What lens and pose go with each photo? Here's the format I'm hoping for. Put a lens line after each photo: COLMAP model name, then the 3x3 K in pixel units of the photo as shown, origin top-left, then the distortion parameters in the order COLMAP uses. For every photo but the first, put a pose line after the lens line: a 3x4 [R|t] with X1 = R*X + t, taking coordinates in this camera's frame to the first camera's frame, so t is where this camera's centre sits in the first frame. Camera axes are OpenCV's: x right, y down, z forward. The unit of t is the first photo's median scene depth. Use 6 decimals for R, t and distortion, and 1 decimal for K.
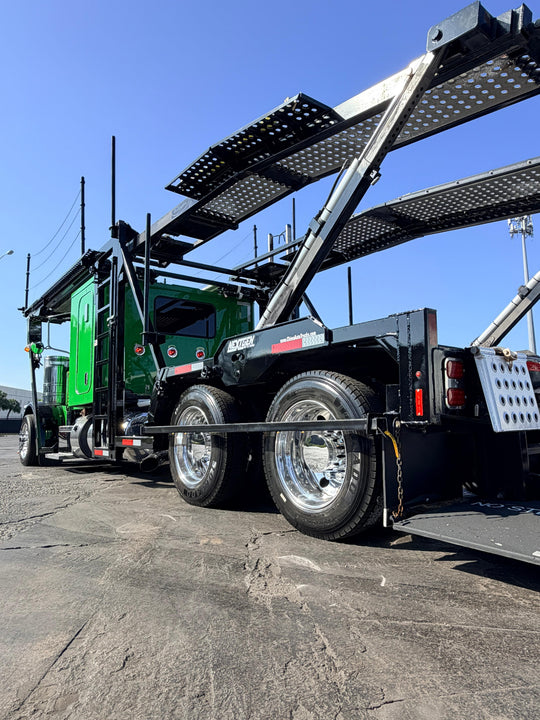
lens RADIAL K [[486.1, 0, 270.0], [0, 486.1, 360.0], [0, 0, 1]] dist [0.003030, 0.000113]
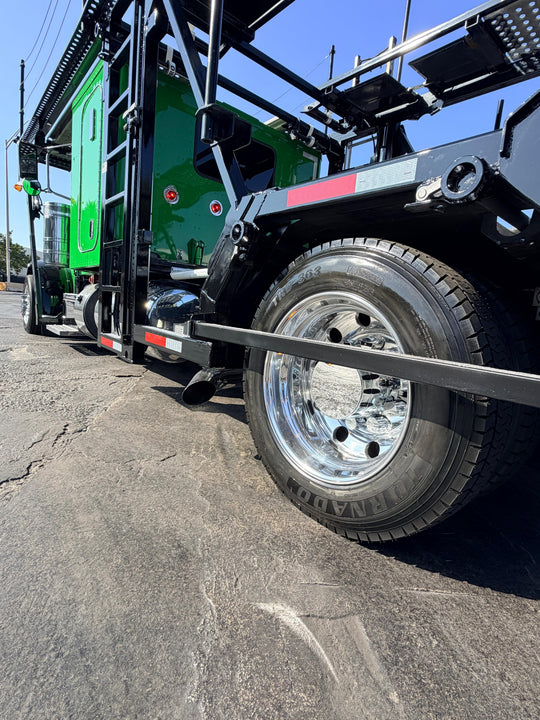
lens RADIAL K [[366.2, 0, 266.3], [0, 366.2, 357.2], [0, 0, 1]] dist [-0.000044, -0.000174]
pose [[0.992555, 0.105351, 0.061122, -0.125301], [-0.117704, 0.958684, 0.258982, 0.041869], [-0.031312, -0.264248, 0.963946, 0.384787]]
